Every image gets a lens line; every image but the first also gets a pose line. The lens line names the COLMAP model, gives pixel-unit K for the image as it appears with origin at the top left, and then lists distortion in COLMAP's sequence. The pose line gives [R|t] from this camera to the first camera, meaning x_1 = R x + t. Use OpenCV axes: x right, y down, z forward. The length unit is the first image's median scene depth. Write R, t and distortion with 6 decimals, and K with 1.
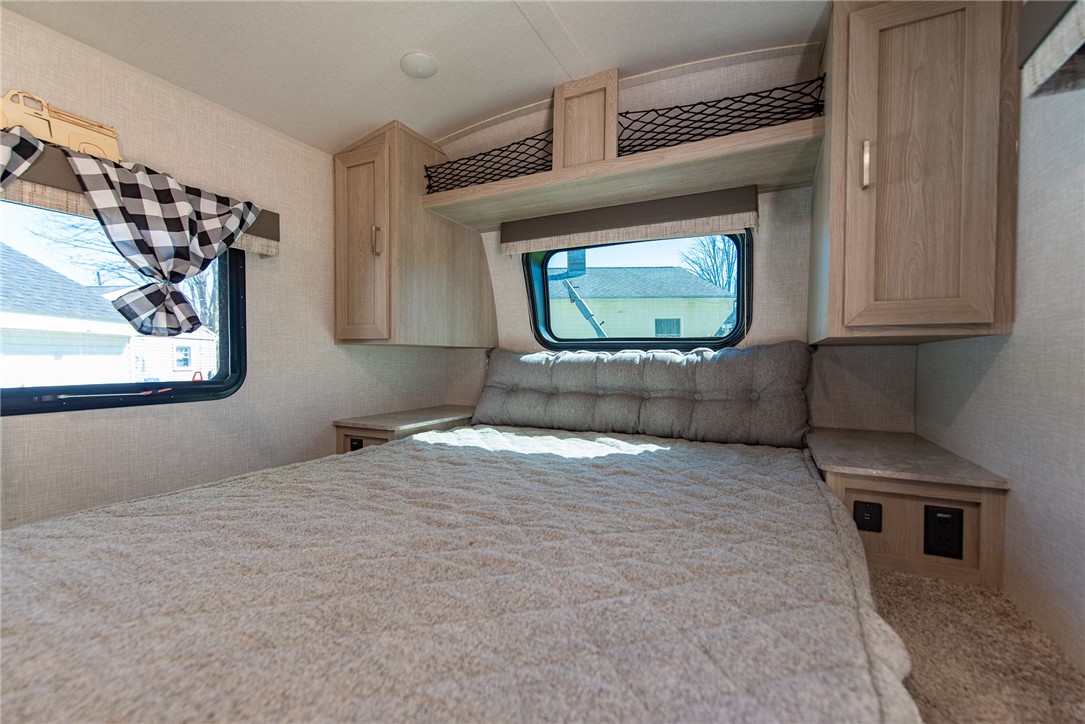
lens RADIAL K [[462.7, 0, 542.7], [0, 462.7, 366.2], [0, 0, 1]] dist [0.000294, -0.001448]
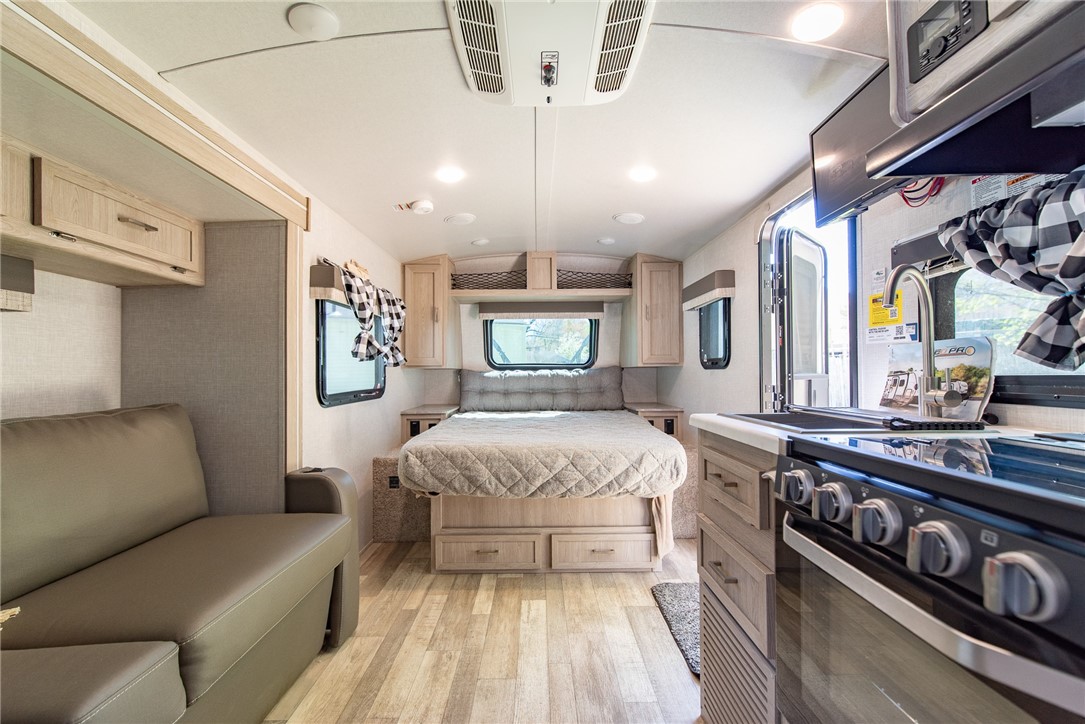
lens RADIAL K [[462.7, 0, 539.7], [0, 462.7, 366.9], [0, 0, 1]] dist [0.000294, -0.001448]
pose [[0.888432, -0.003733, 0.458993, -0.828673], [0.019263, 0.999389, -0.029159, 0.010571], [-0.458604, 0.034748, 0.887961, -0.858038]]
